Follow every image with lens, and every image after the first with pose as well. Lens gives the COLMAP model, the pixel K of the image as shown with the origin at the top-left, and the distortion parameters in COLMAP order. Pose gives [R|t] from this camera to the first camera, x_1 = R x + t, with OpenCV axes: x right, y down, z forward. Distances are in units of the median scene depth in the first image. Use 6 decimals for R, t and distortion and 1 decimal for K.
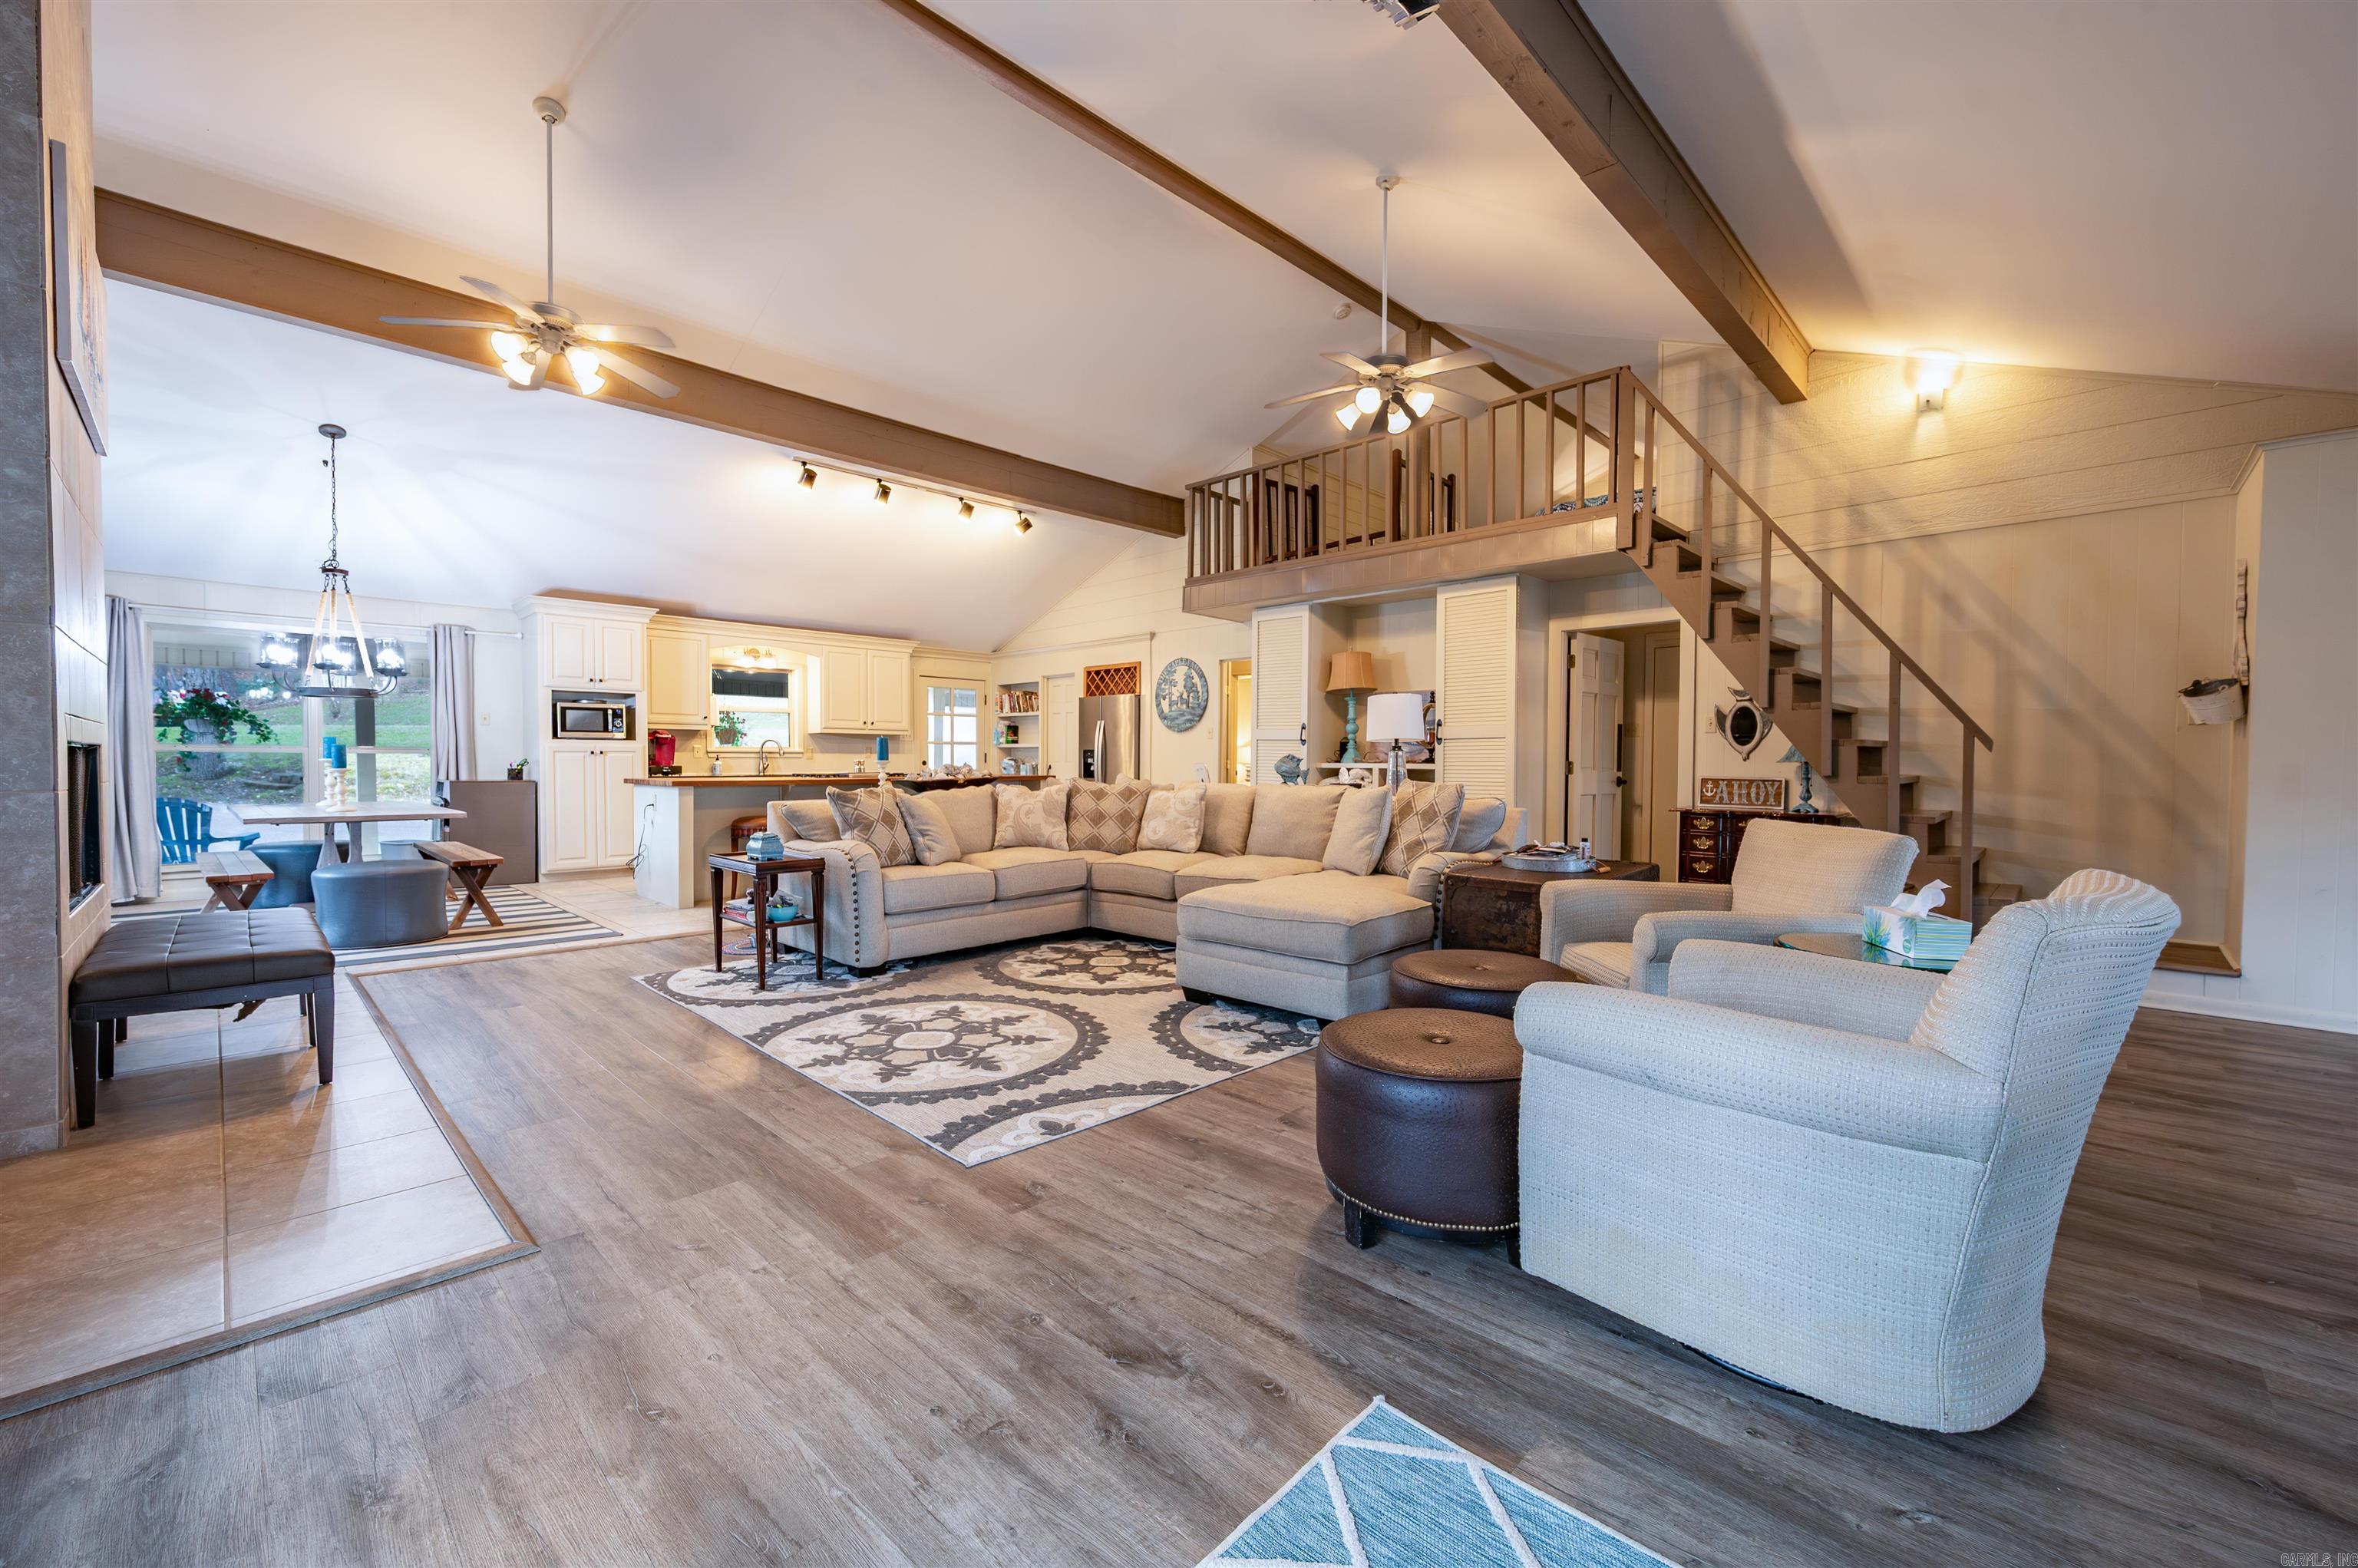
lens RADIAL K [[943.7, 0, 1179.0], [0, 943.7, 784.0], [0, 0, 1]] dist [-0.000548, -0.000071]
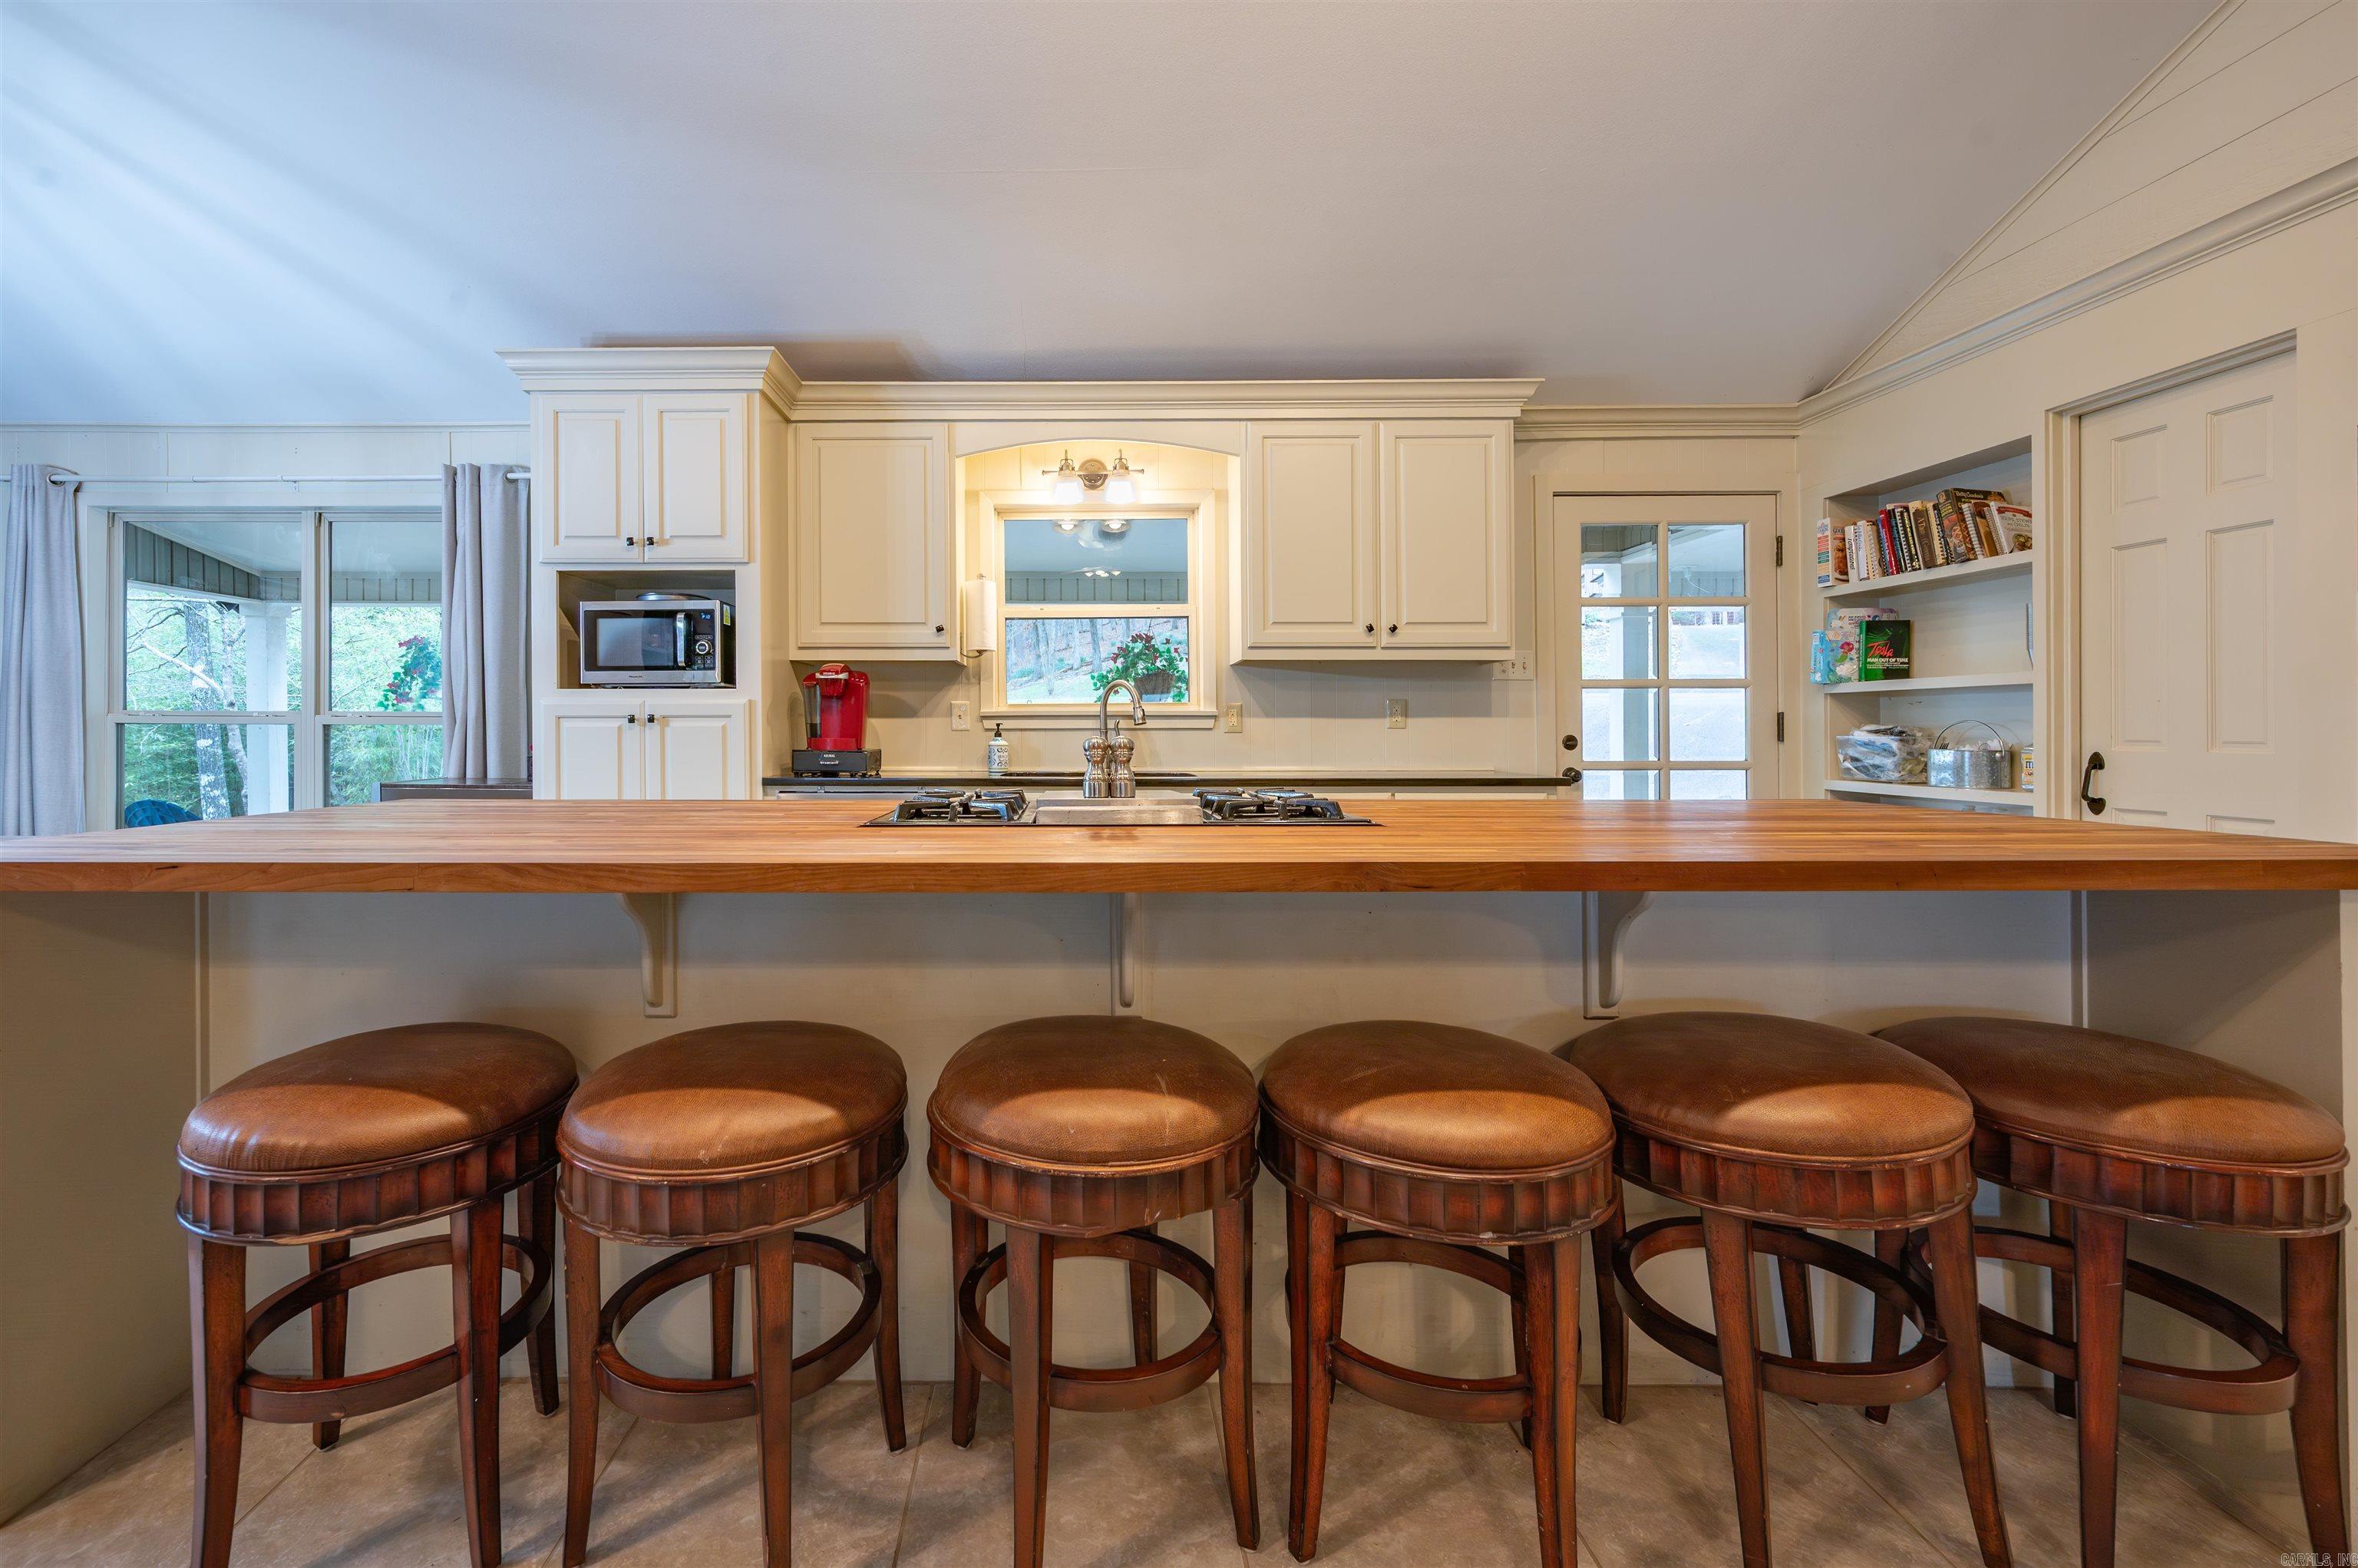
lens RADIAL K [[970.7, 0, 1058.7], [0, 970.7, 735.0], [0, 0, 1]] dist [0.001304, 0.000104]
pose [[0.695477, 0.001474, -0.718547, -0.183456], [-0.014728, 0.999817, -0.012204, -0.022937], [0.718398, 0.019070, 0.695371, 0.788766]]
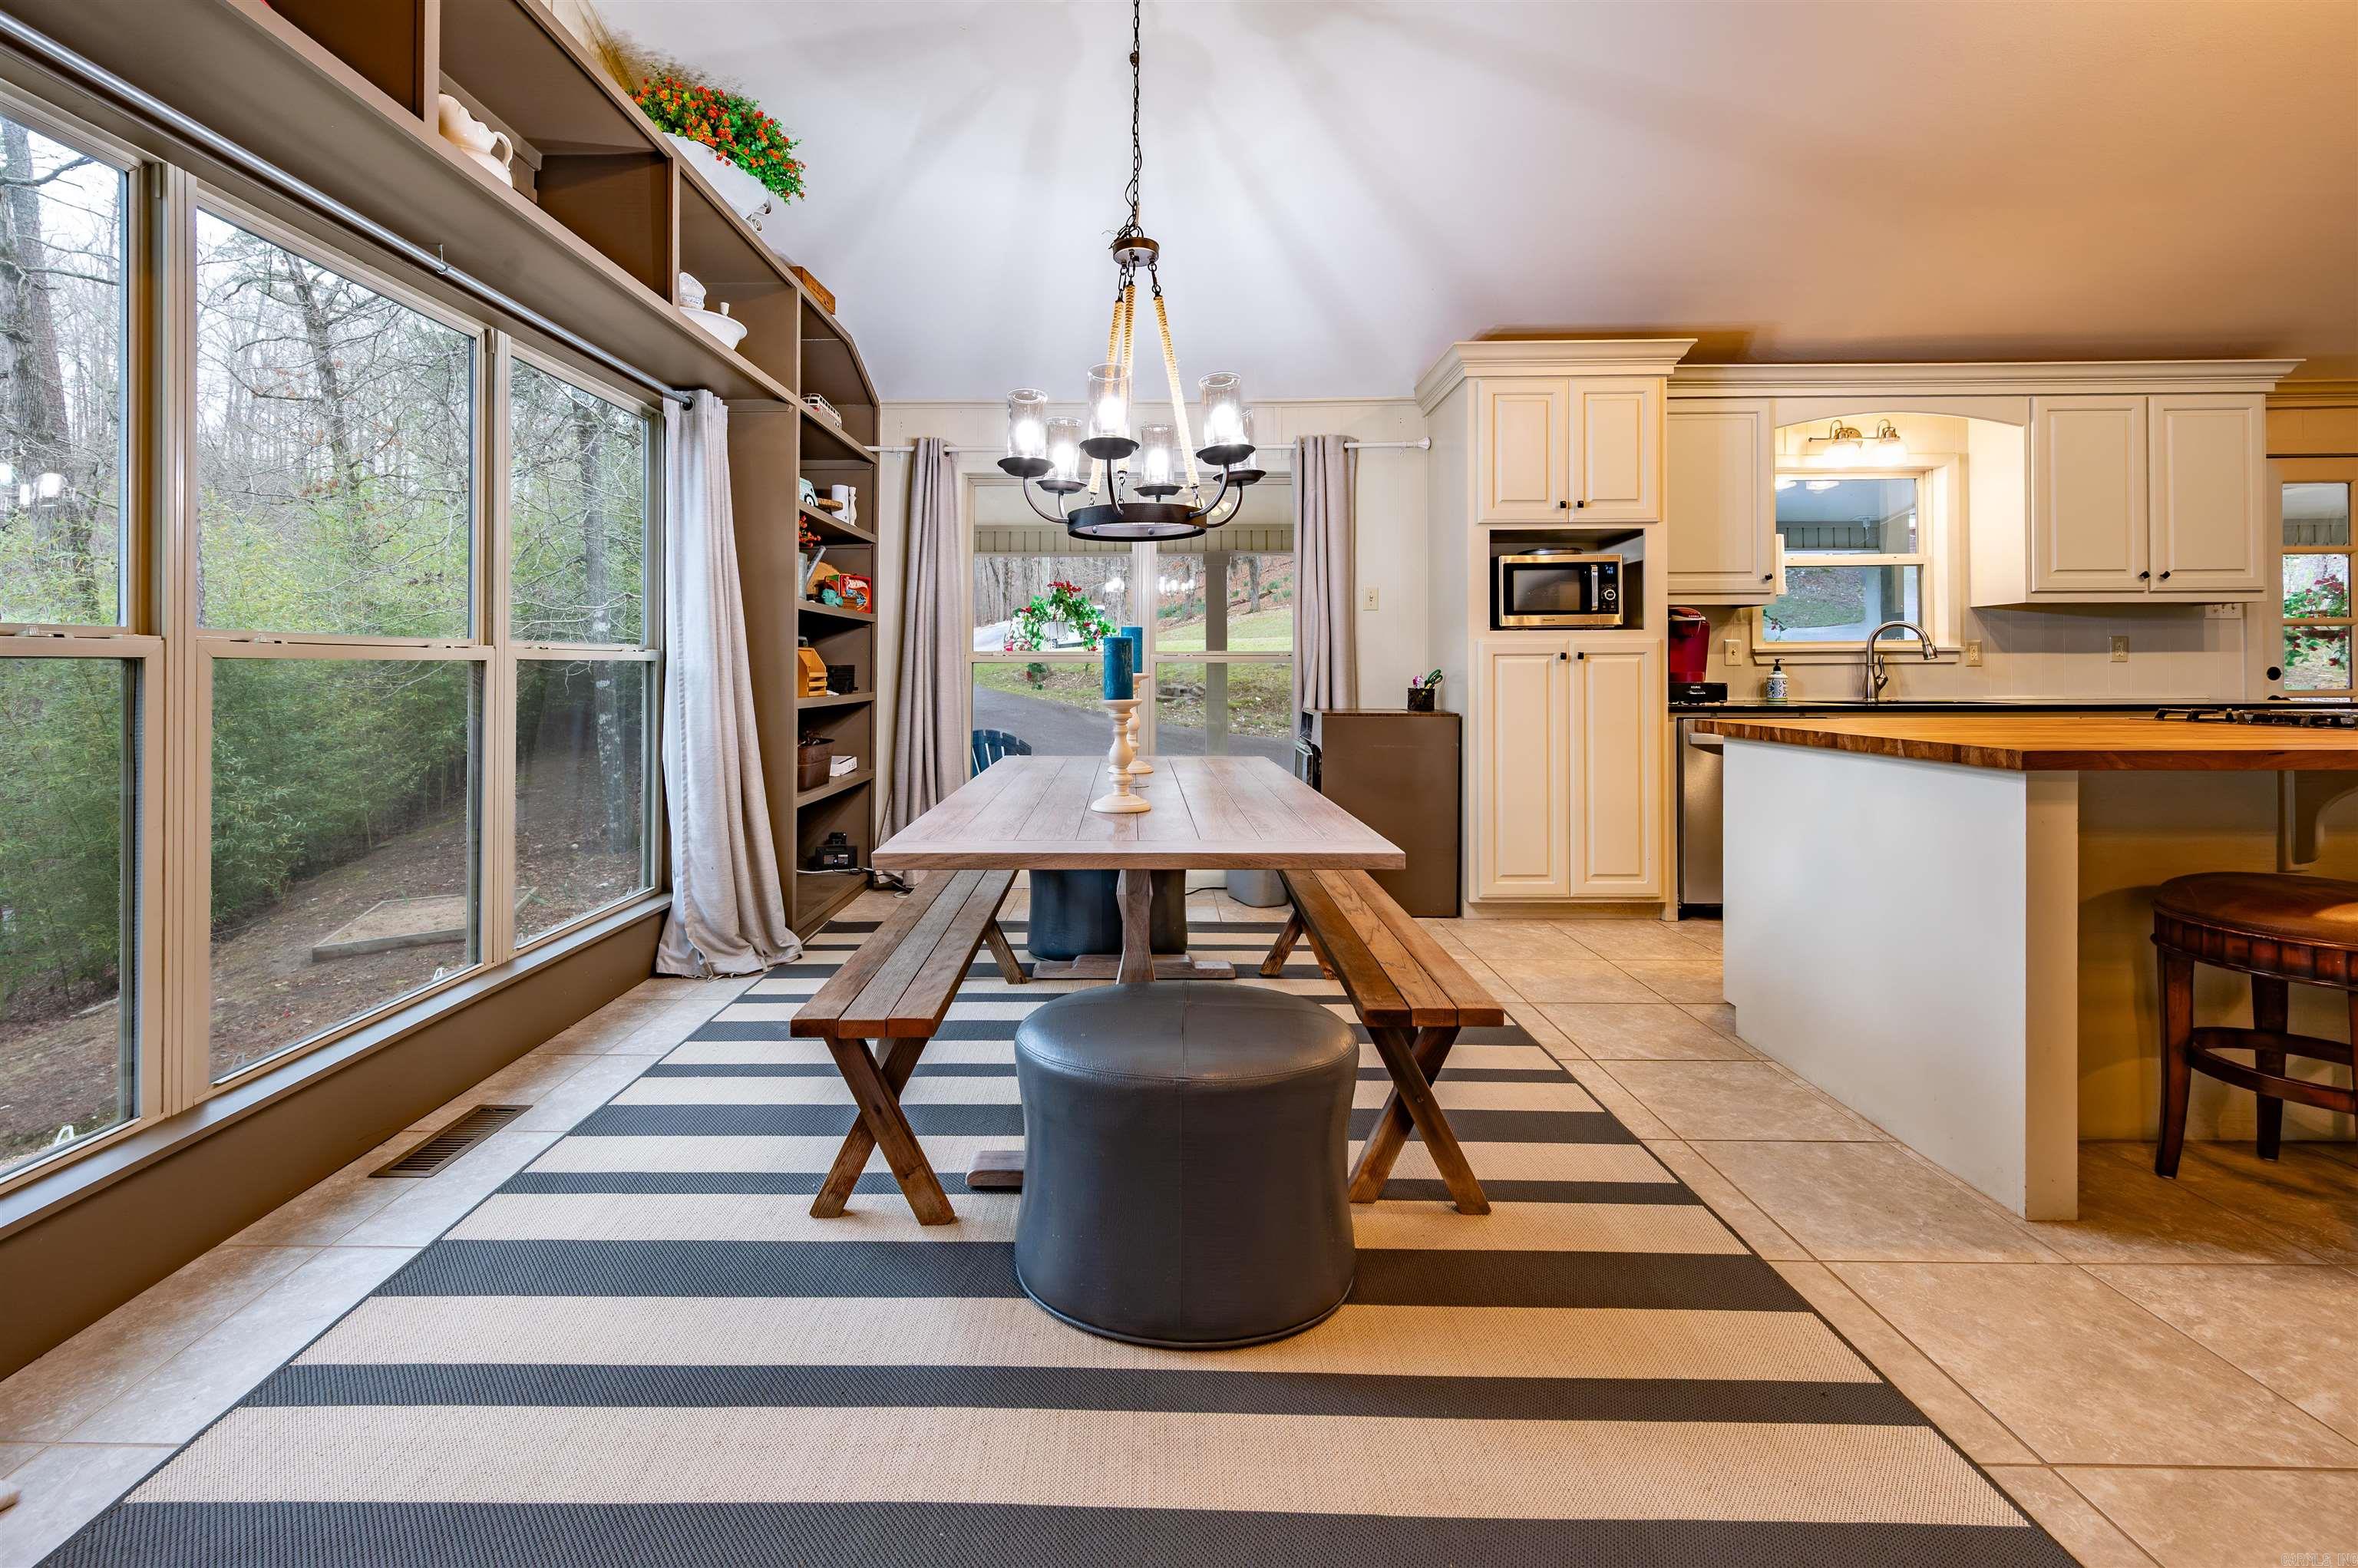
lens RADIAL K [[955.1, 0, 1165.3], [0, 955.1, 679.6], [0, 0, 1]] dist [0.000573, 0.000011]
pose [[0.694716, 0.001780, -0.719282, -0.389865], [-0.010128, 0.999922, -0.007308, -0.015324], [0.719212, 0.012362, 0.694680, 0.490460]]
